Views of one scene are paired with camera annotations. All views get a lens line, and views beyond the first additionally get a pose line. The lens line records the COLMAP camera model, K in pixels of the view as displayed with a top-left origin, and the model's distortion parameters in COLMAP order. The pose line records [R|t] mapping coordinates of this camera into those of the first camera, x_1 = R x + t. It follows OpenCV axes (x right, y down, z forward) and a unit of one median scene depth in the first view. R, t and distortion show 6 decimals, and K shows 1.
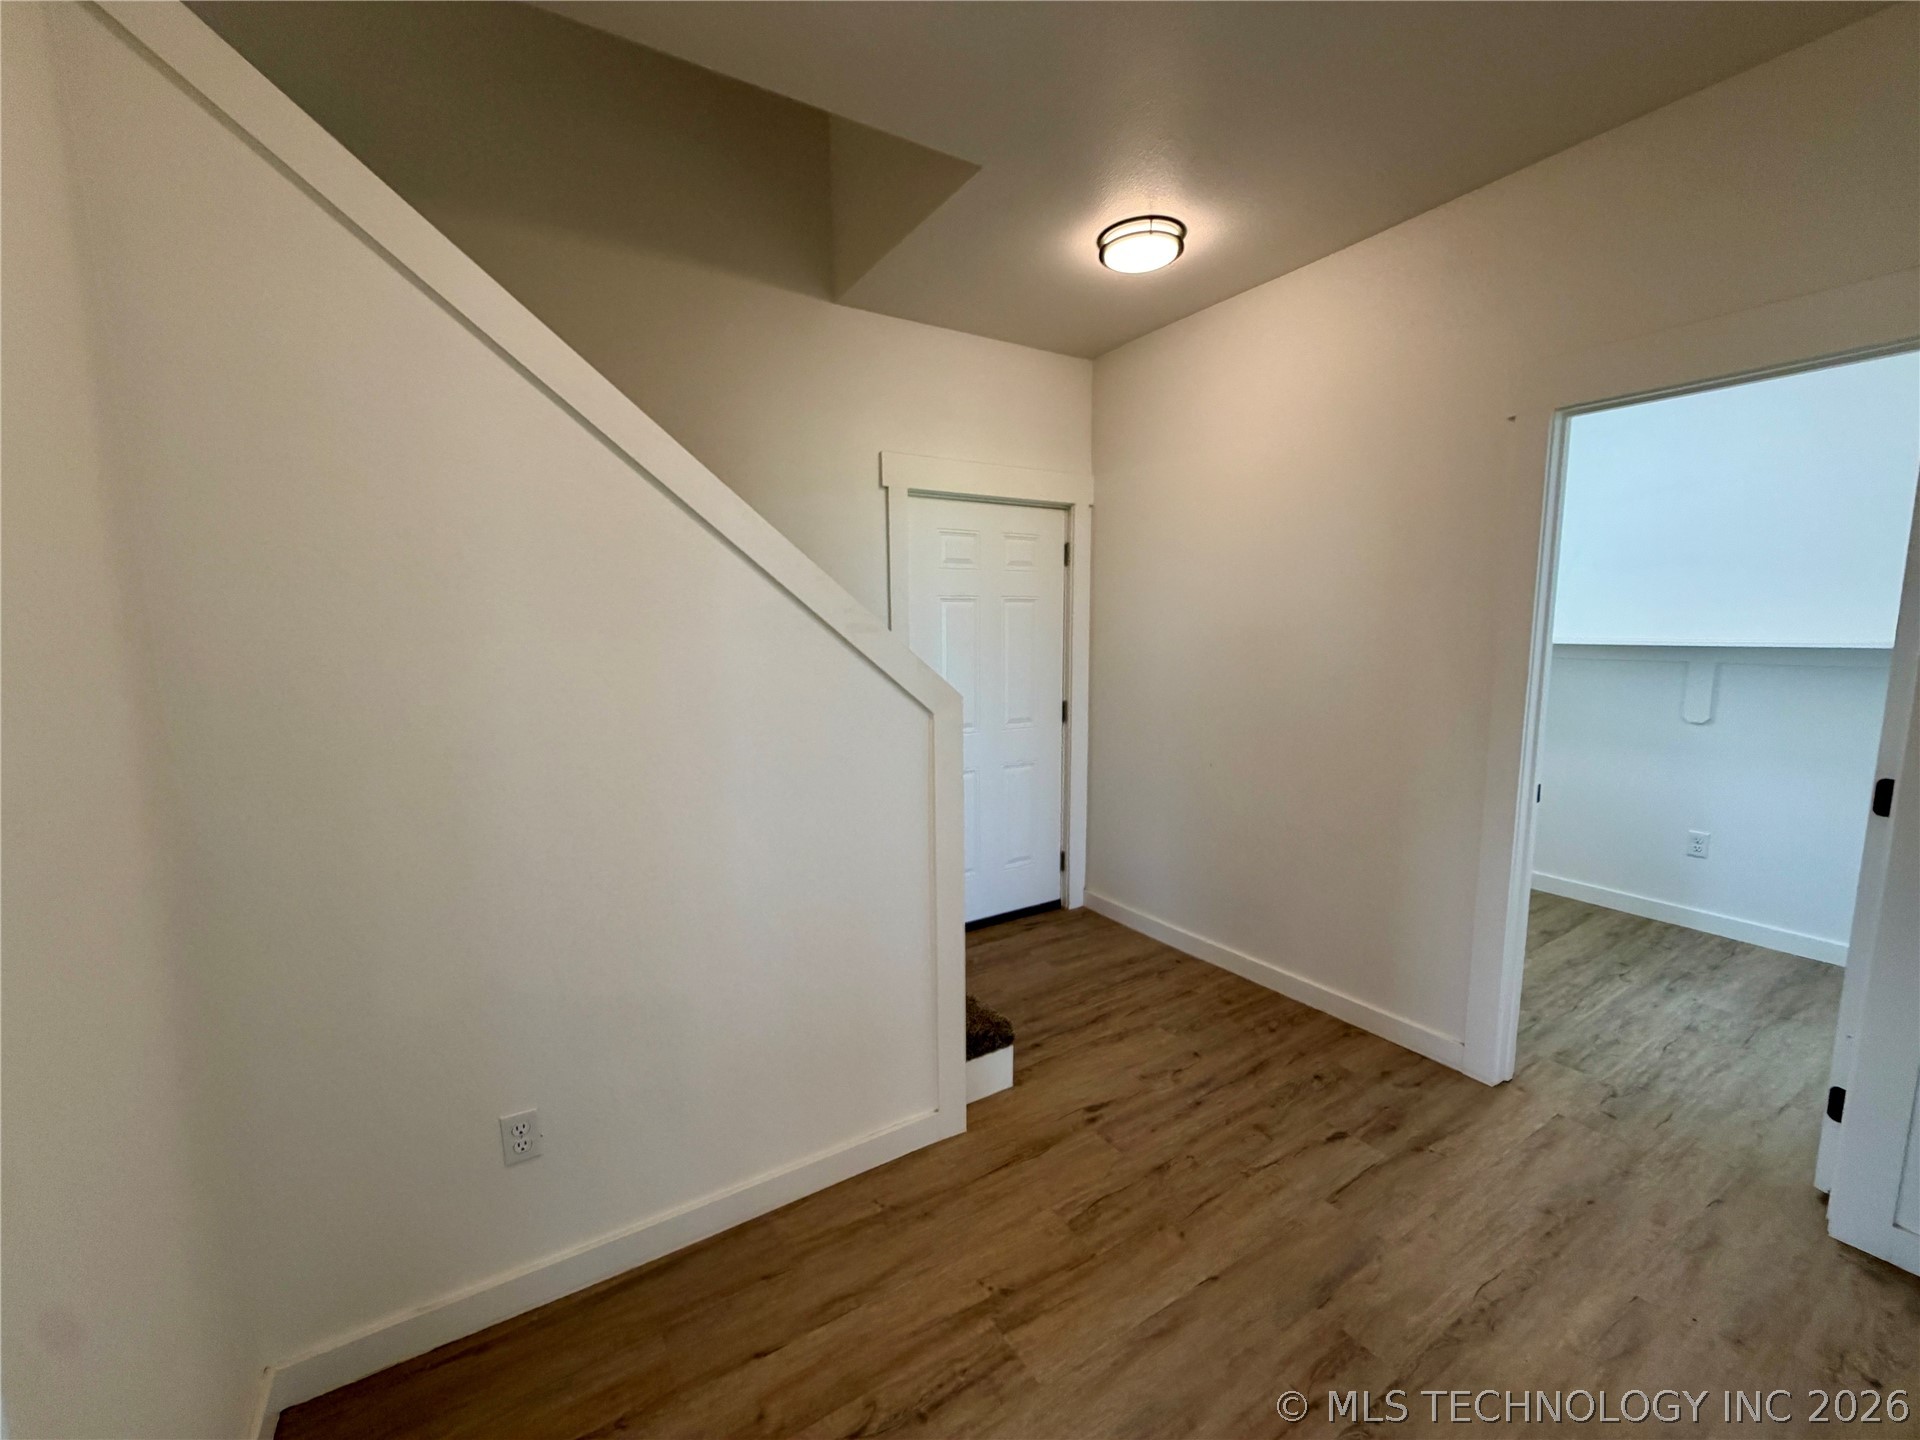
lens RADIAL K [[766.7, 0, 959.9], [0, 766.7, 732.7], [0, 0, 1]] dist [0.003057, -0.000331]
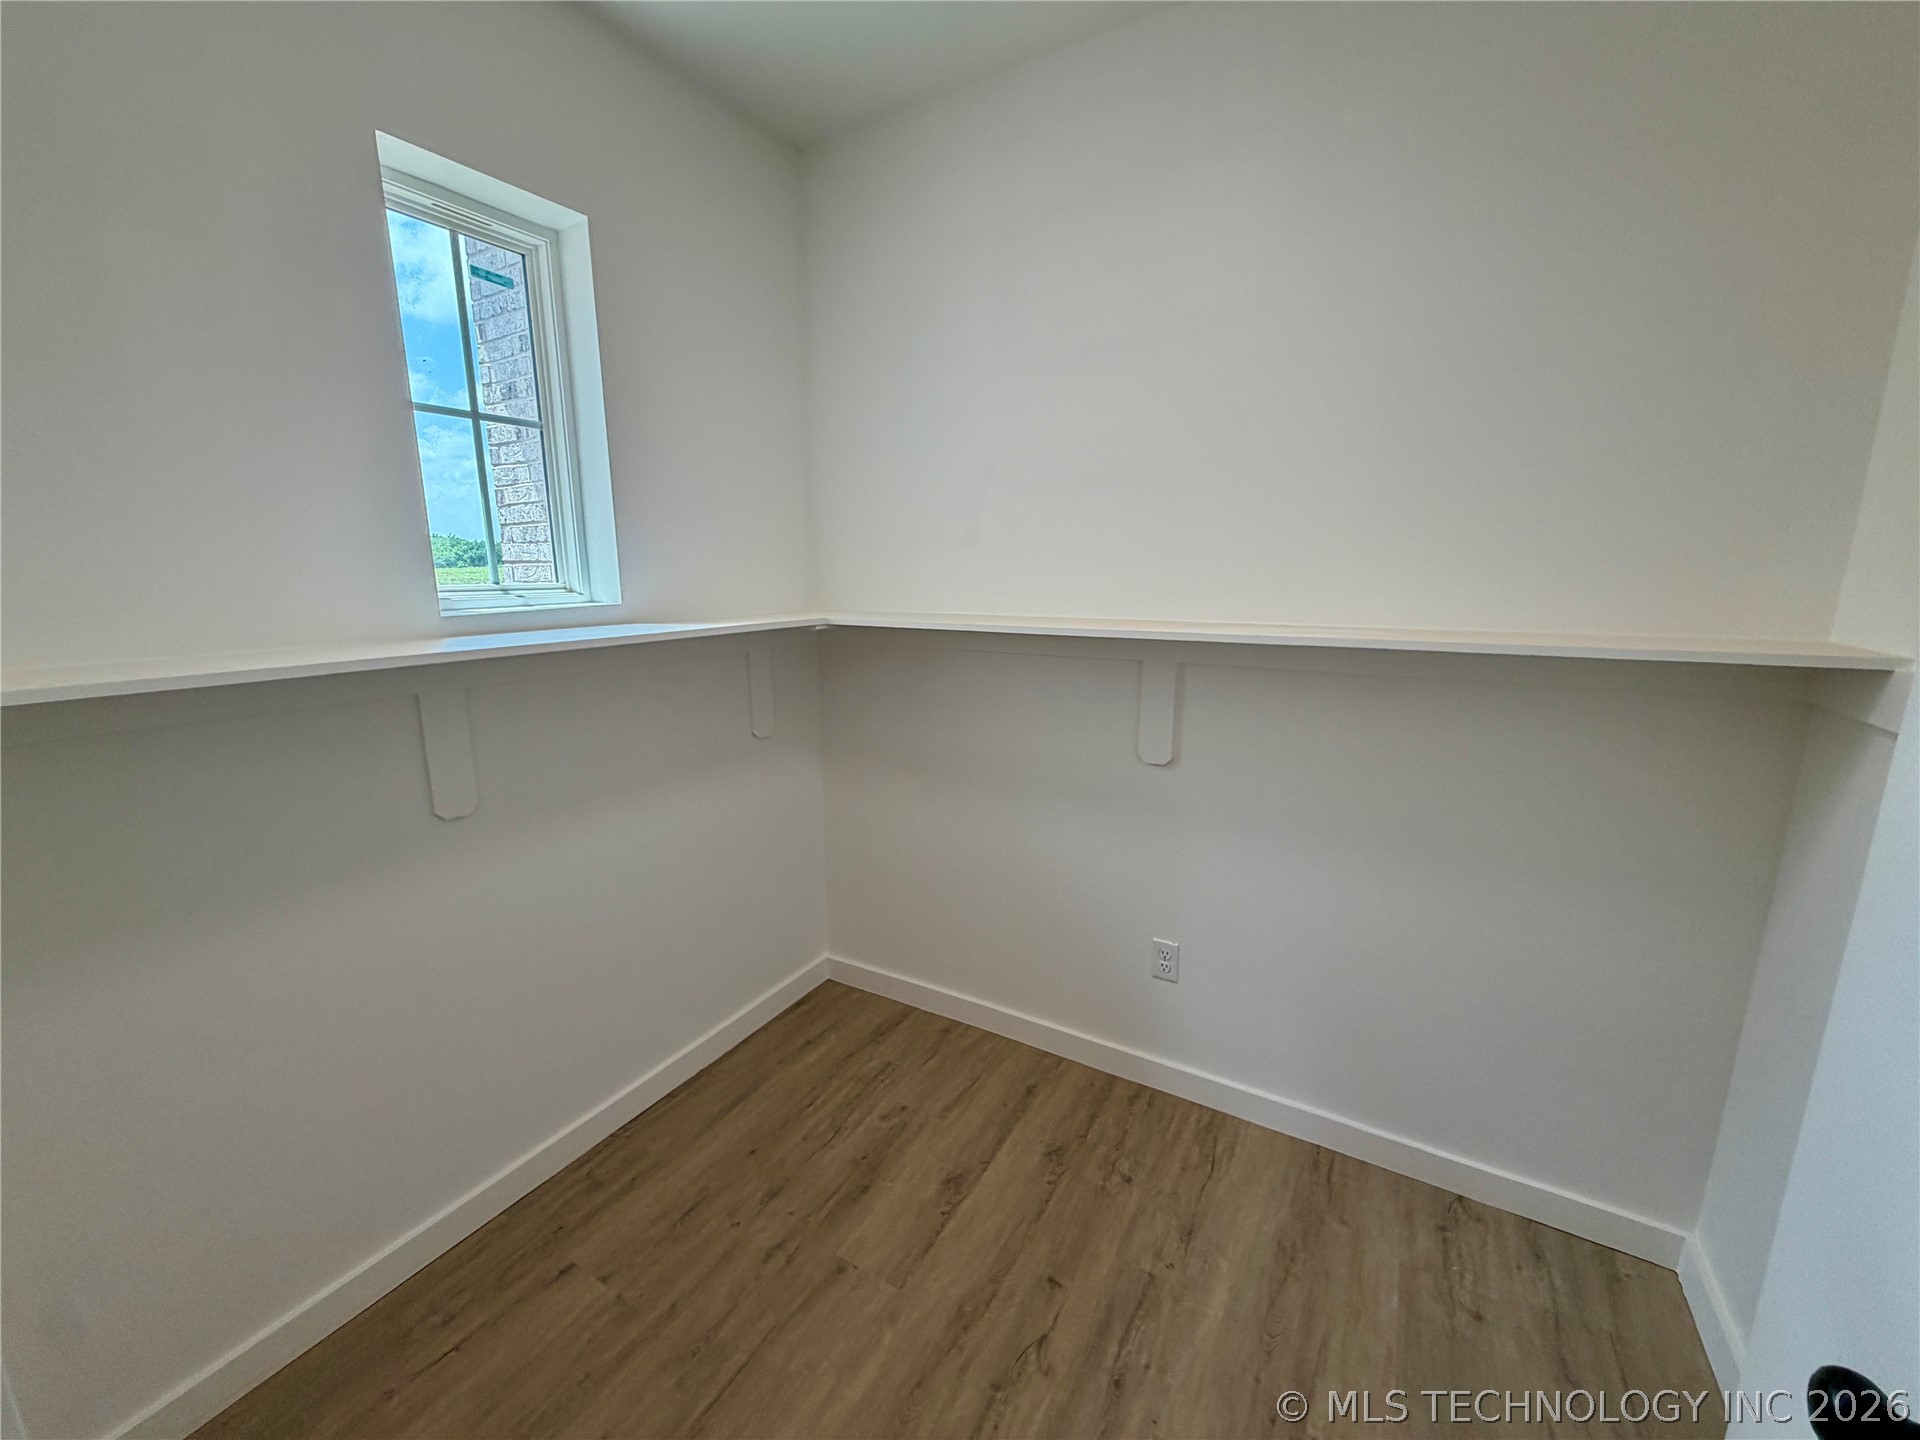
lens RADIAL K [[766.7, 0, 960.5], [0, 766.7, 712.0], [0, 0, 1]] dist [0.003057, -0.000331]
pose [[0.890599, -0.082175, 0.447304, 0.577944], [0.053033, 0.995595, 0.077312, -0.104493], [-0.451687, -0.045132, 0.891034, 0.560178]]
